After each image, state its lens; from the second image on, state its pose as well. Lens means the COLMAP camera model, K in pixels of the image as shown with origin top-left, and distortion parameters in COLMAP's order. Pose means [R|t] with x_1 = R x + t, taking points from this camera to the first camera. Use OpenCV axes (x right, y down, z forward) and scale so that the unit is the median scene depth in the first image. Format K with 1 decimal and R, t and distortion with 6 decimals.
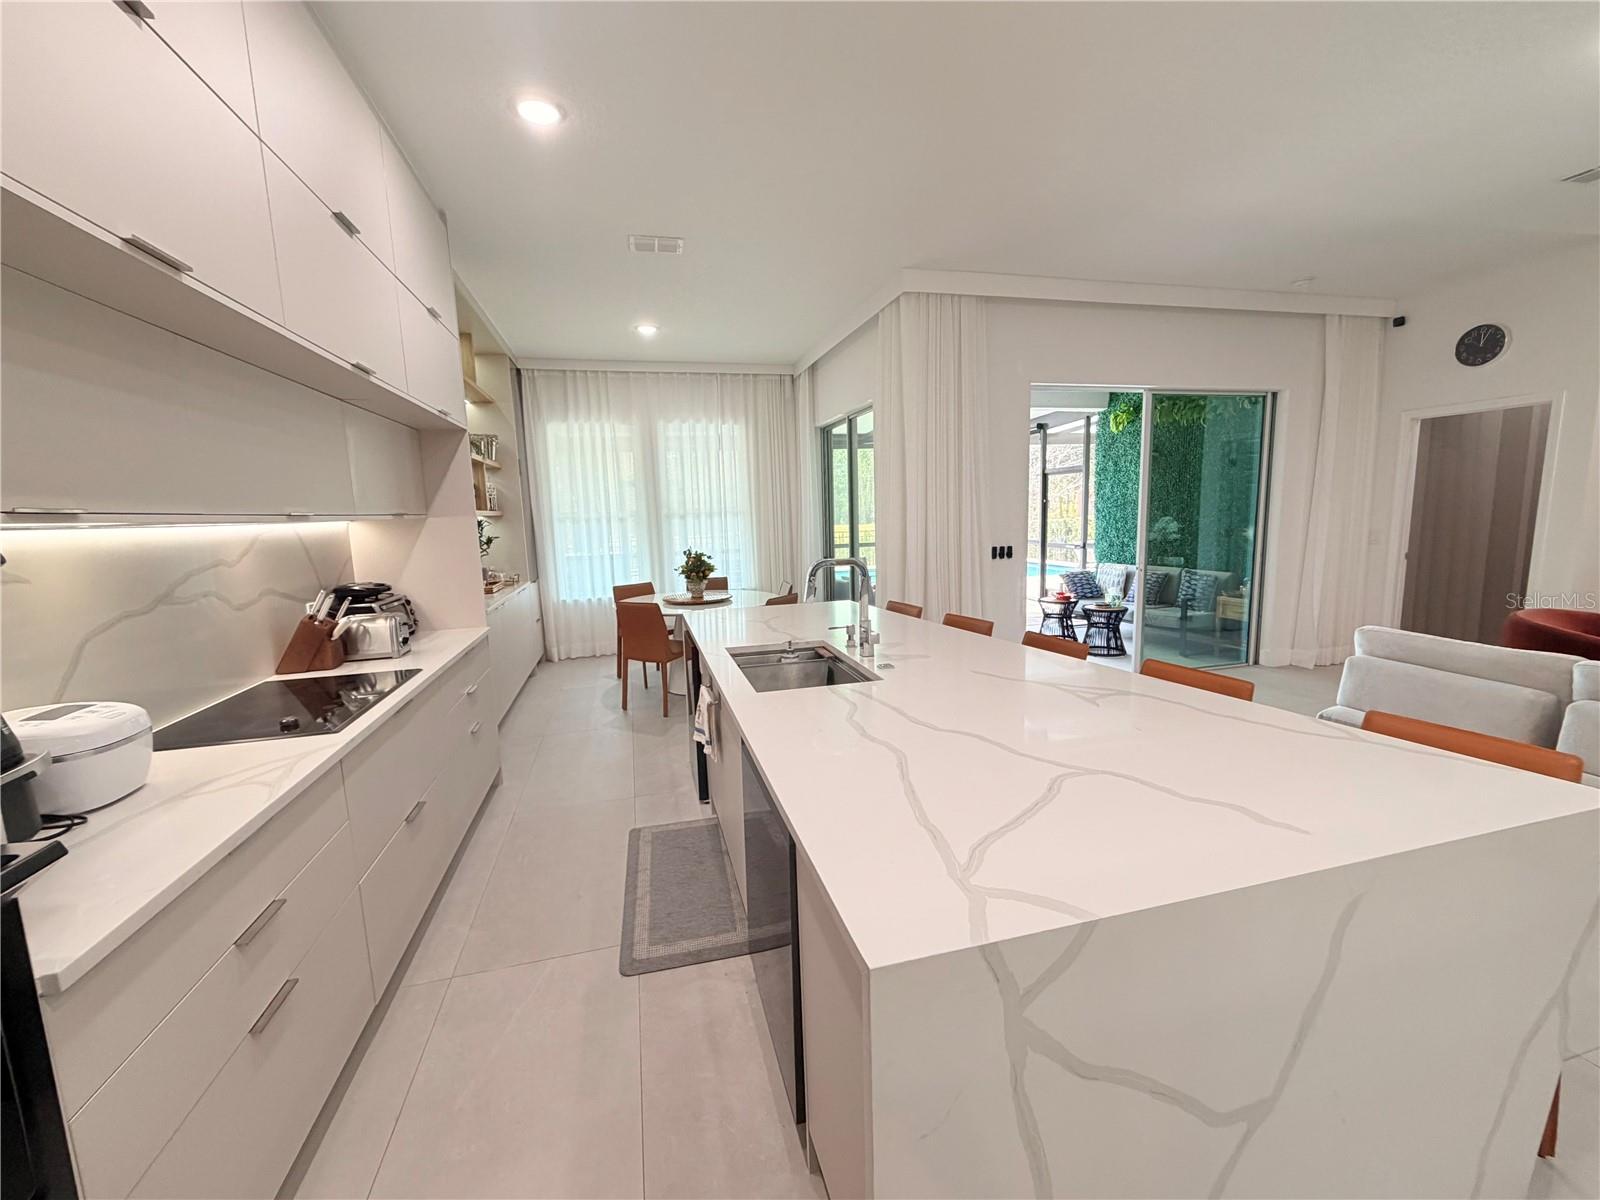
lens RADIAL K [[635.8, 0, 798.4], [0, 635.8, 603.4], [0, 0, 1]] dist [-0.001202, 0.000066]
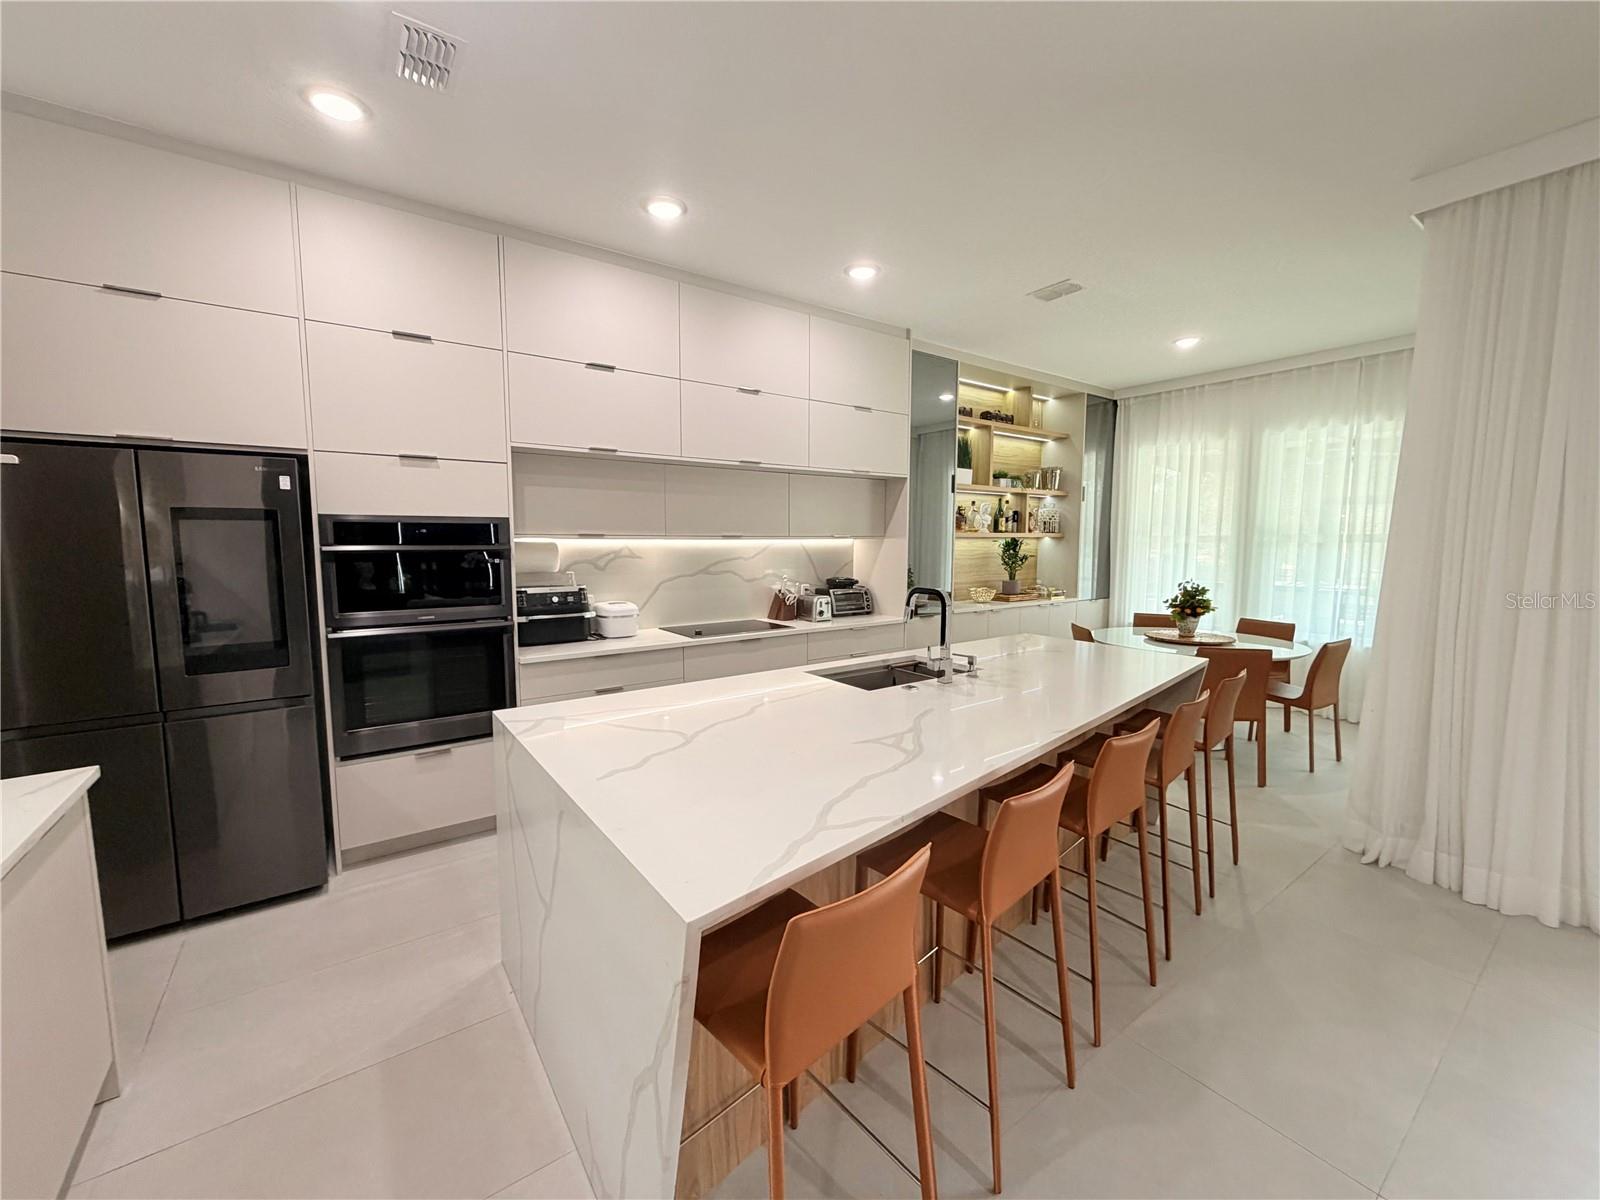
lens RADIAL K [[635.8, 0, 790.6], [0, 635.8, 596.9], [0, 0, 1]] dist [-0.001202, 0.000066]
pose [[0.356340, 0.117444, -0.926946, 0.452776], [-0.147765, 0.986668, 0.068207, -0.042532], [0.922598, 0.112665, 0.368943, 0.165045]]
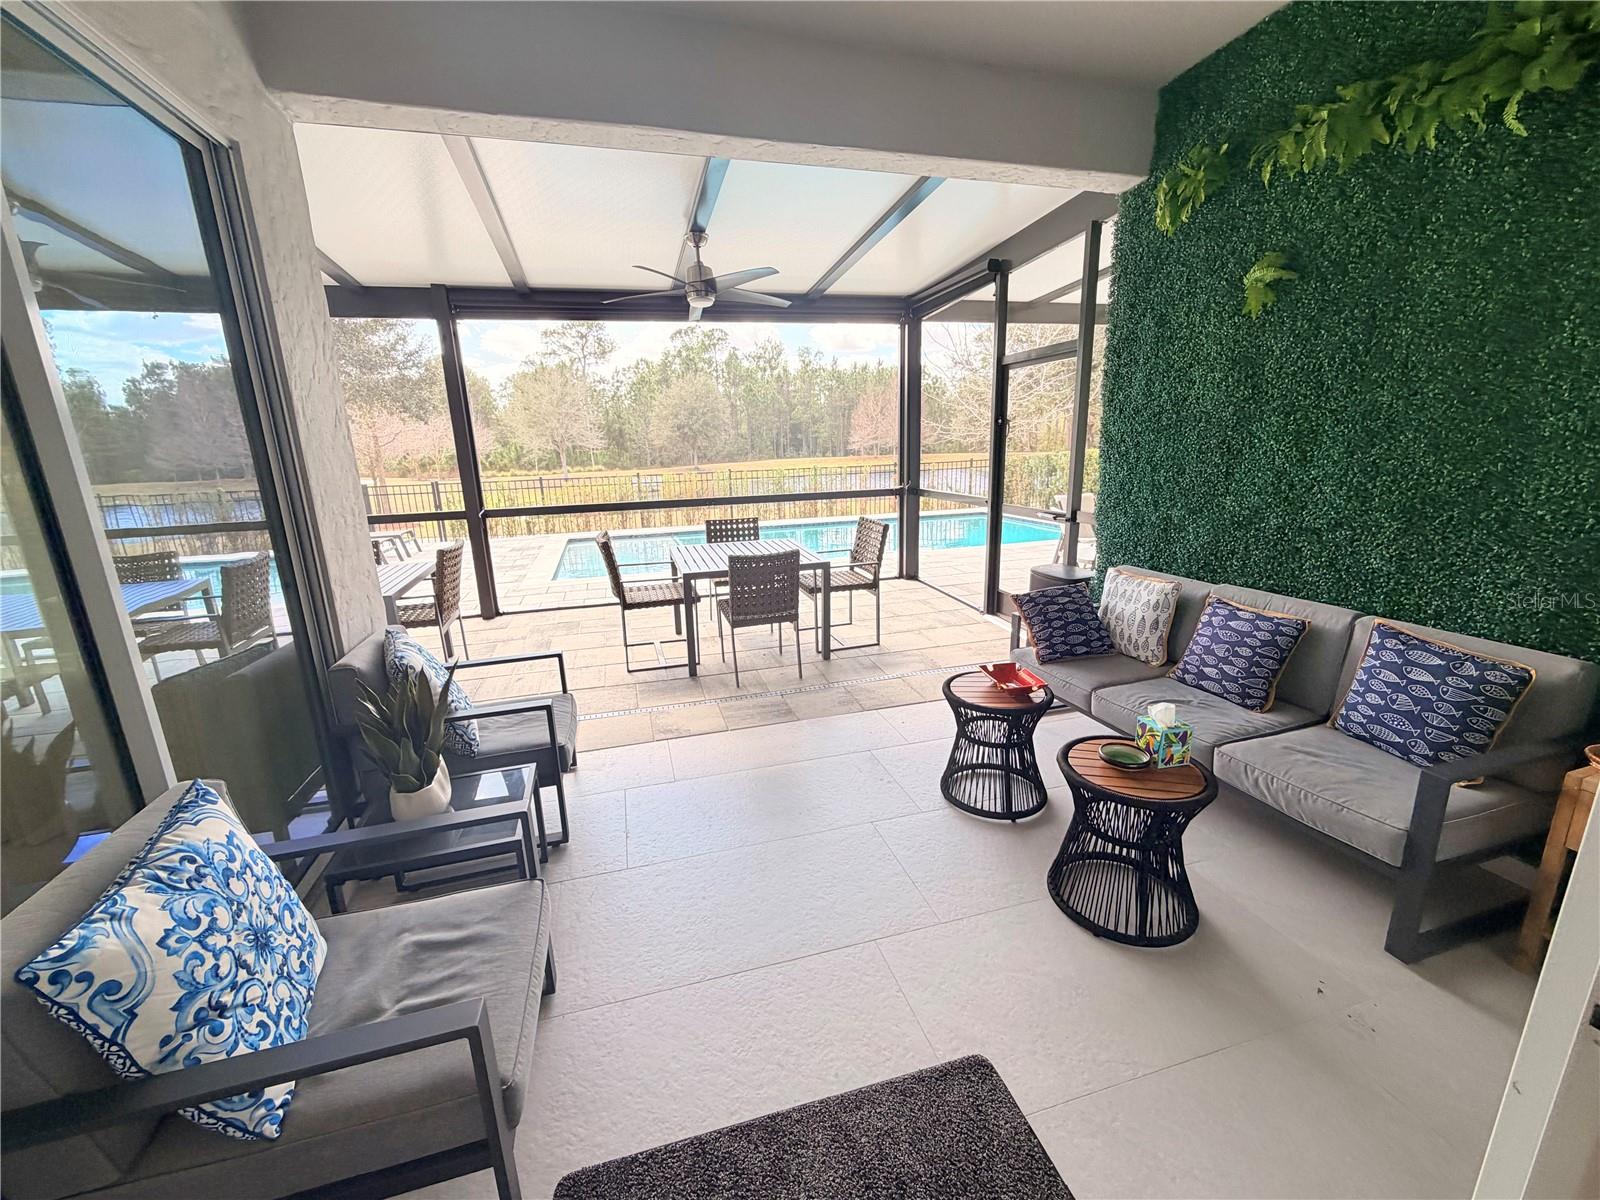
lens RADIAL K [[635.8, 0, 795.9], [0, 635.8, 595.9], [0, 0, 1]] dist [-0.001202, 0.000066]
pose [[0.999815, 0.000036, 0.019213, 2.526342], [-0.001839, 0.995587, 0.093828, -0.817868], [-0.019125, -0.093846, 0.995403, 5.692244]]
